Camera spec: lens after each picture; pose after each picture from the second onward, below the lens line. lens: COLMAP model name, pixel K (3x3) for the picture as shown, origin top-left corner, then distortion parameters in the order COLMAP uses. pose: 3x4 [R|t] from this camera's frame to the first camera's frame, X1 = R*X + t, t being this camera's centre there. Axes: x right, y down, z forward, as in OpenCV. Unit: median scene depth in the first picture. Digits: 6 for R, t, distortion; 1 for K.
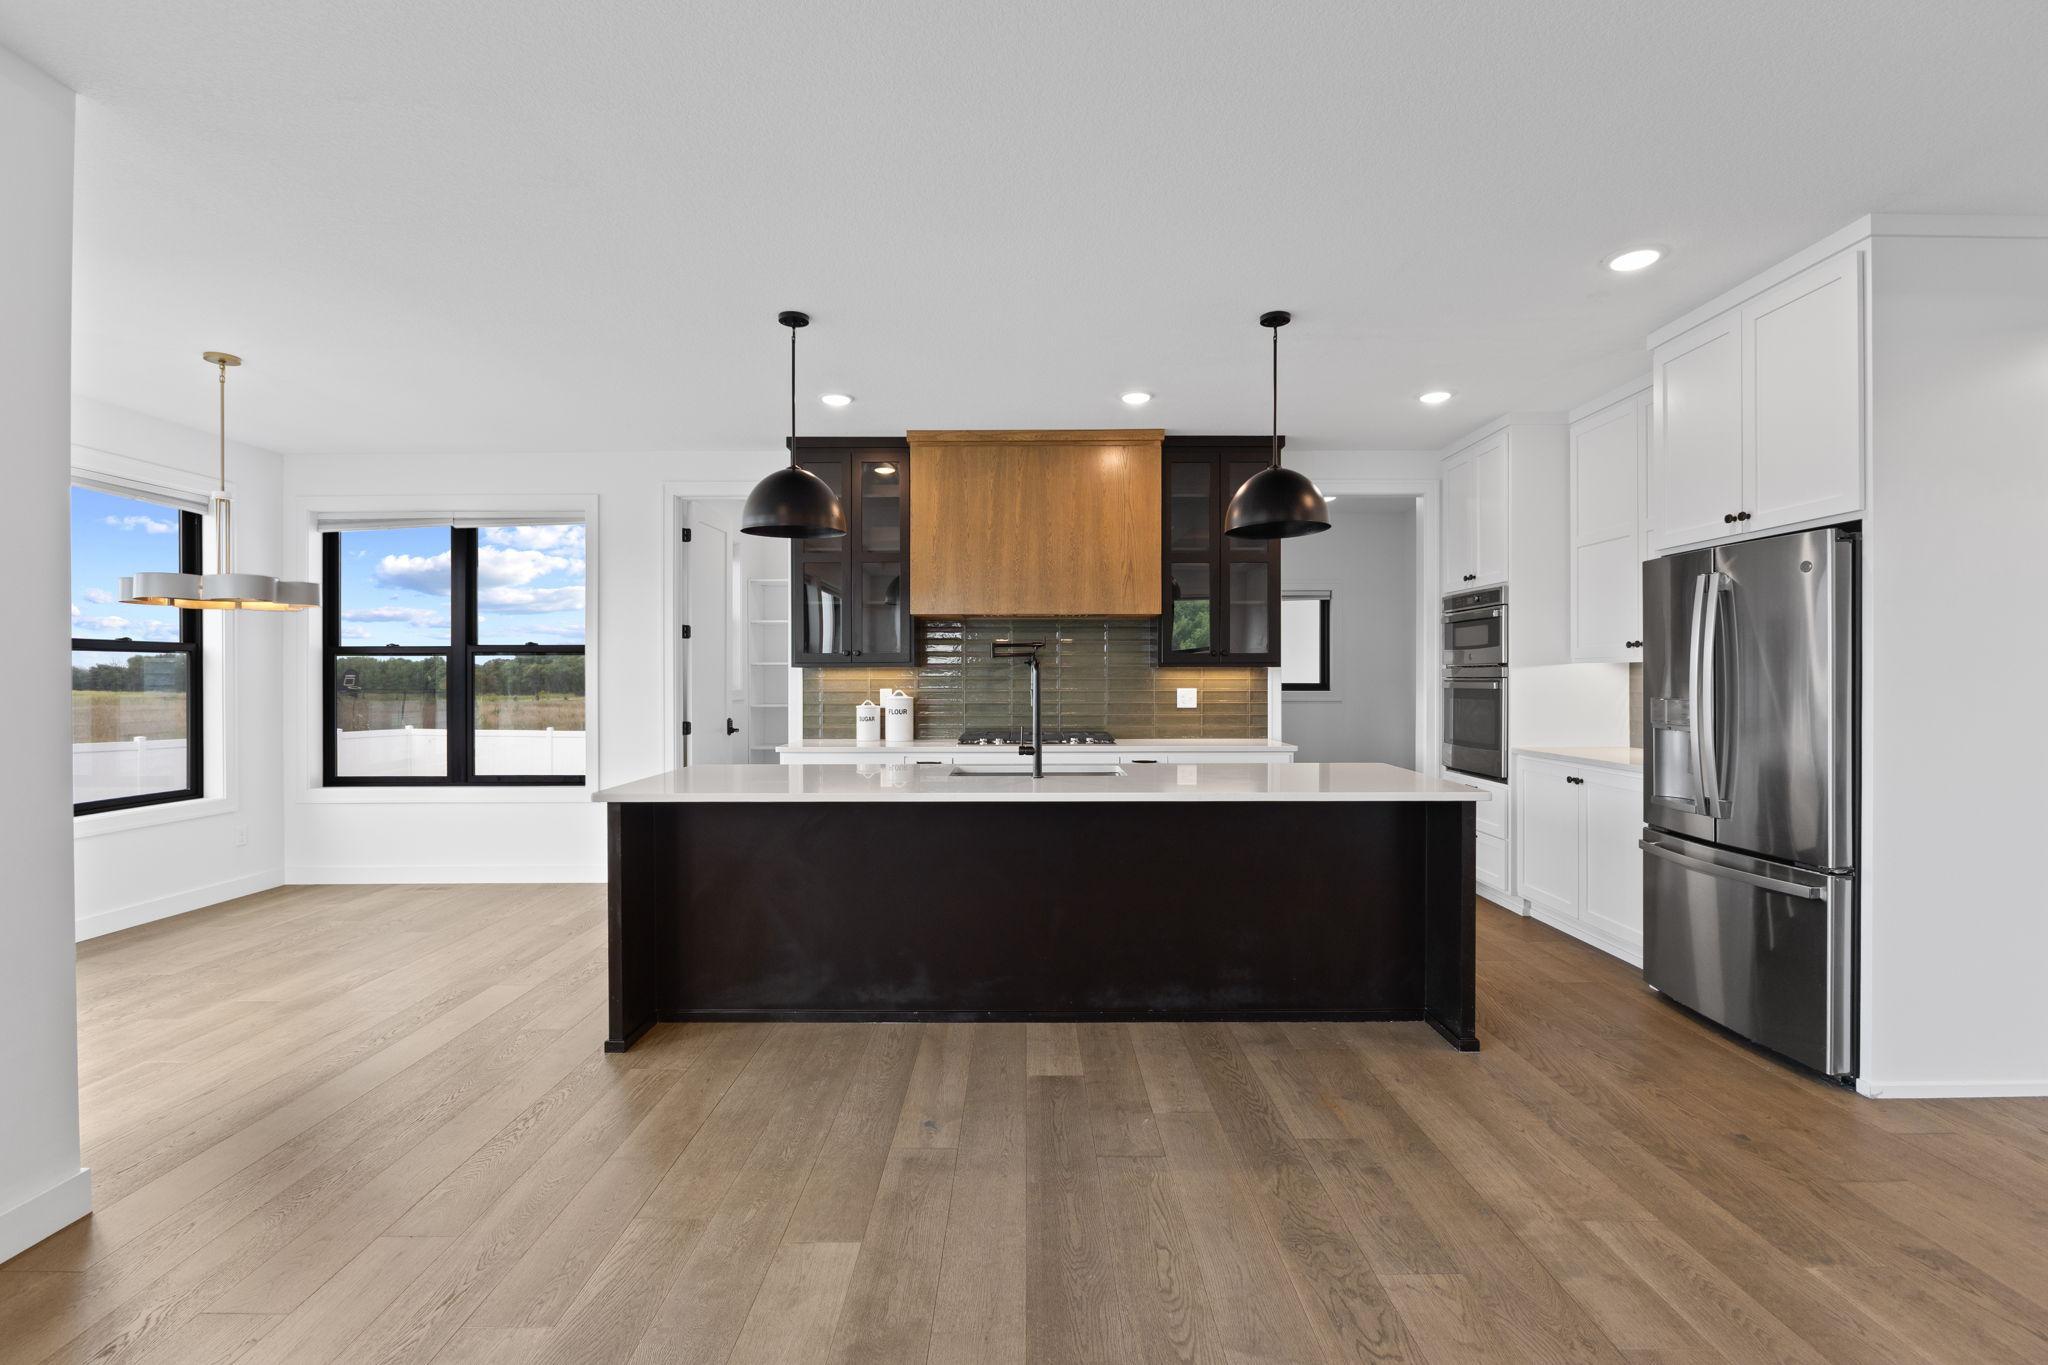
lens RADIAL K [[922.0, 0, 1024.5], [0, 922.0, 672.7], [0, 0, 1]] dist [-0.011452, 0.001525]
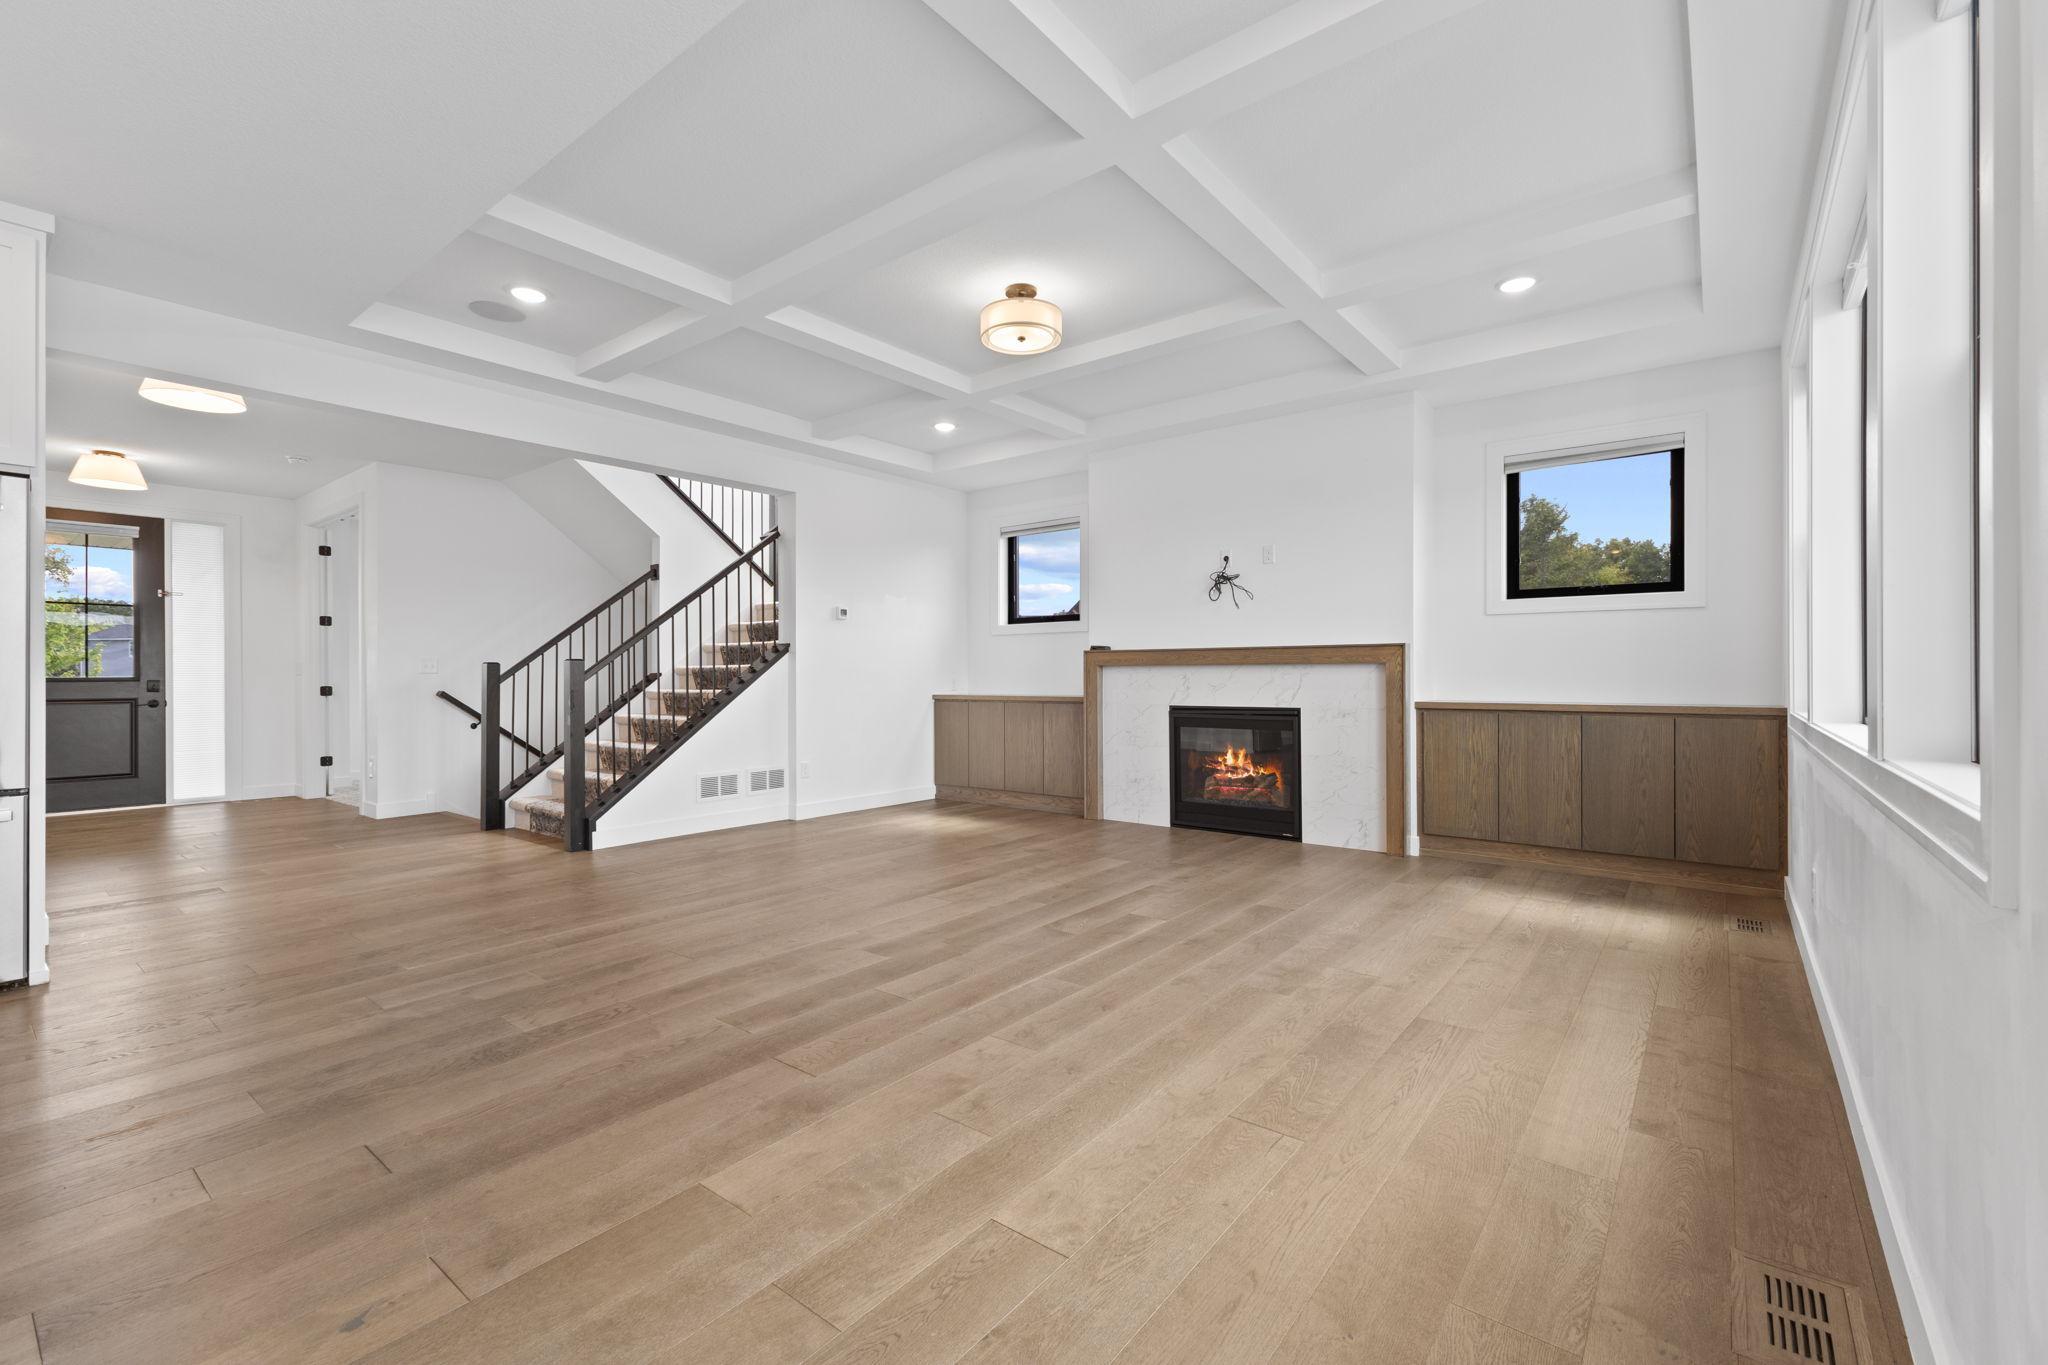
lens RADIAL K [[882.3, 0, 1019.4], [0, 882.3, 684.7], [0, 0, 1]] dist [0.008961, -0.002622]
pose [[-0.783864, -0.001021, 0.620931, -0.392642], [0.001841, 0.999990, 0.003967, 0.047828], [-0.620929, 0.004253, -0.783855, 0.599474]]
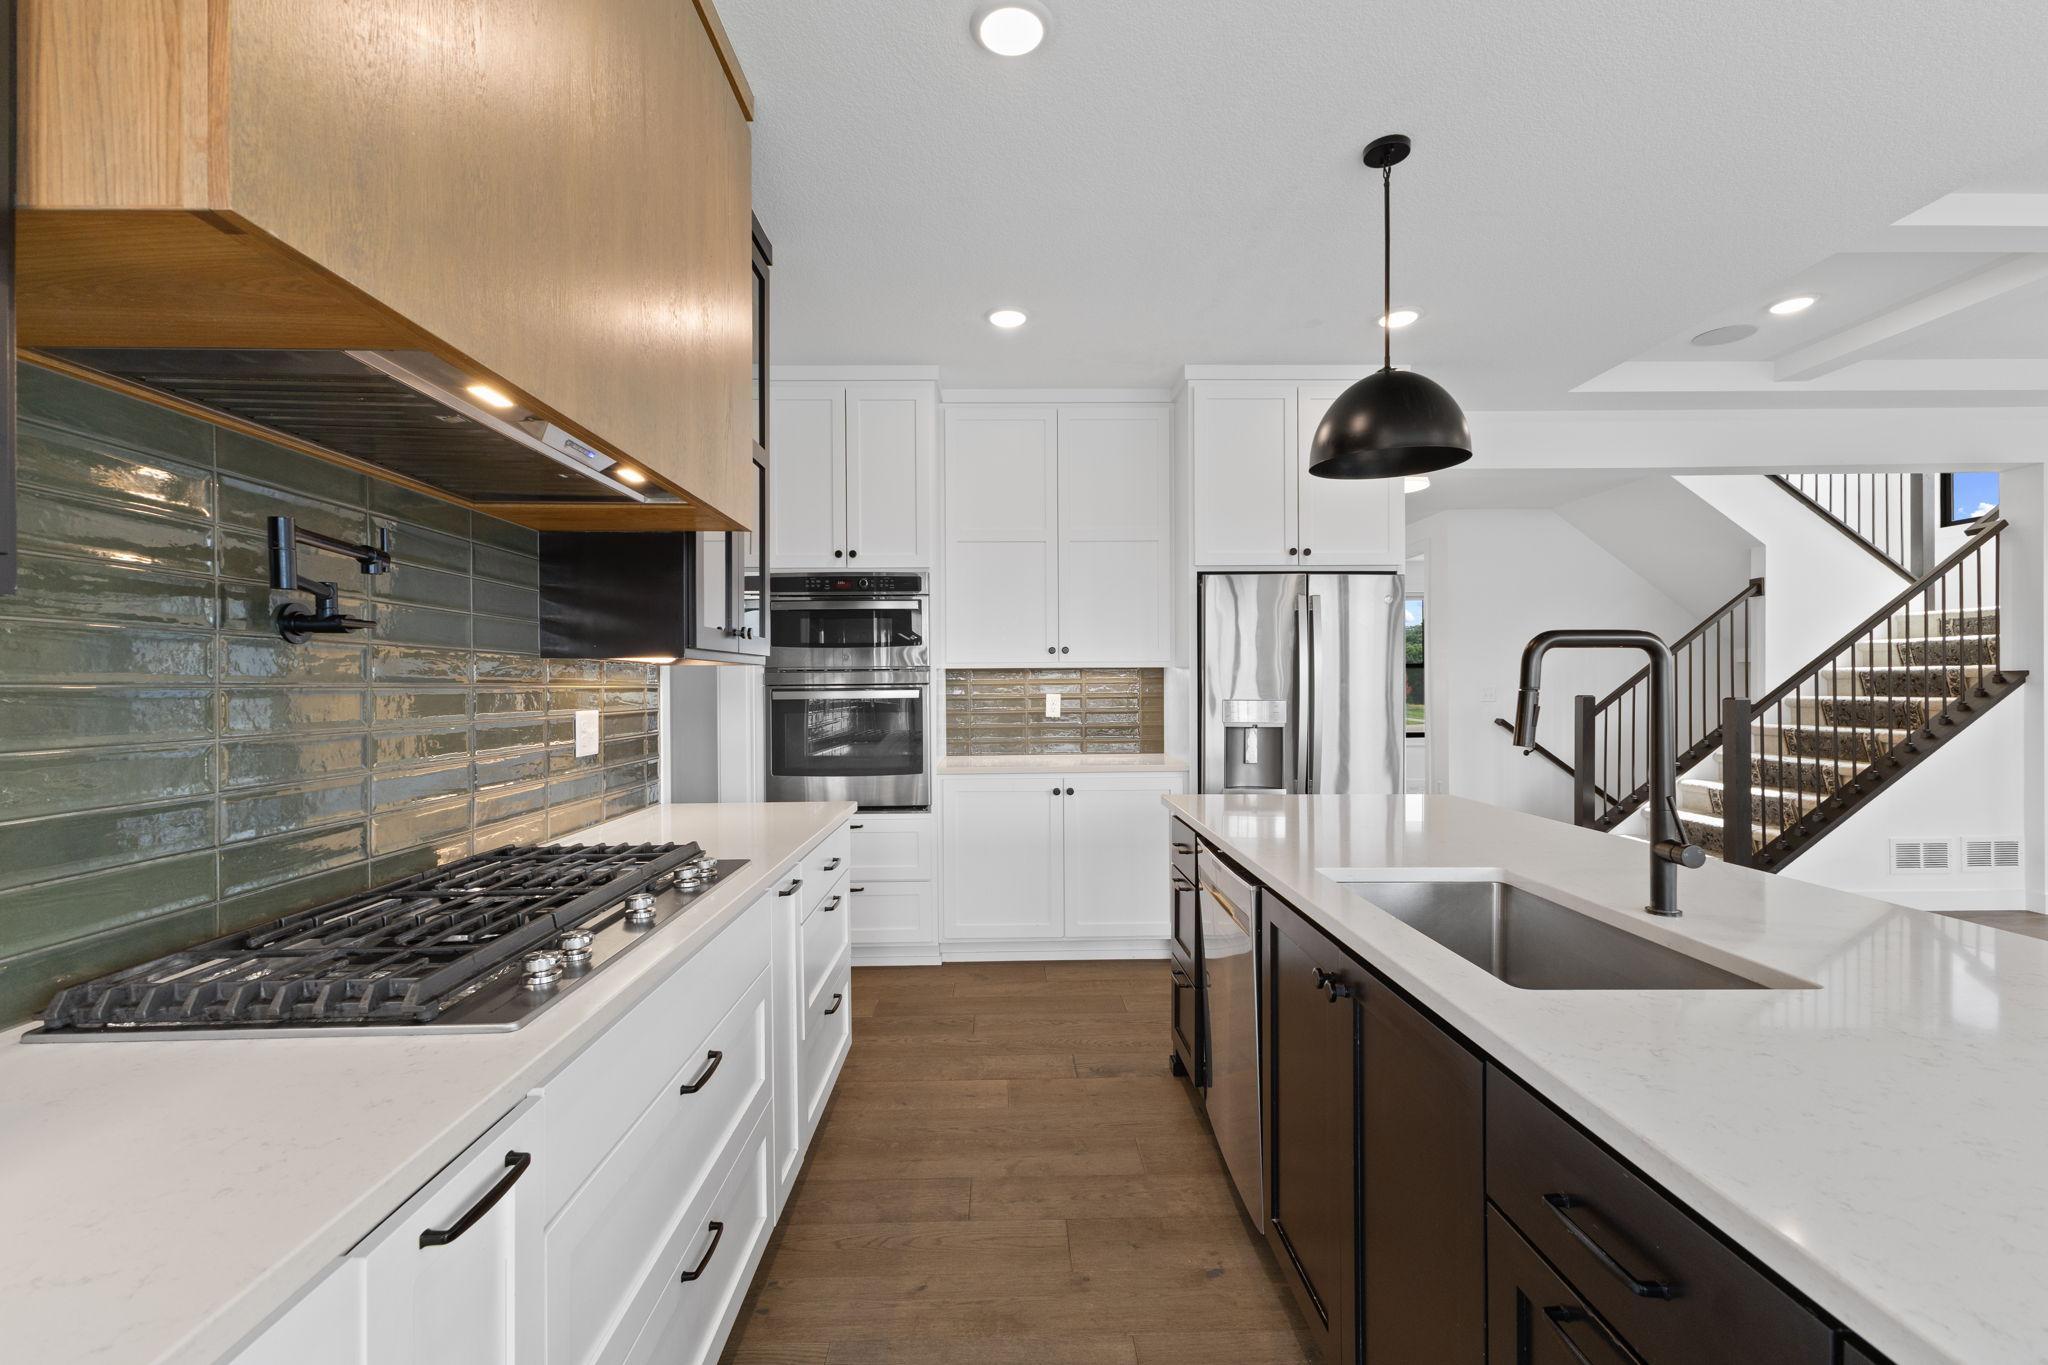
lens RADIAL K [[882.3, 0, 1026.5], [0, 882.3, 678.4], [0, 0, 1]] dist [0.008961, -0.002622]
pose [[-0.027536, 0.008629, 0.999584, -0.260084], [0.002663, 0.999960, -0.008559, 0.007121], [-0.999617, 0.002426, -0.027558, 0.885842]]
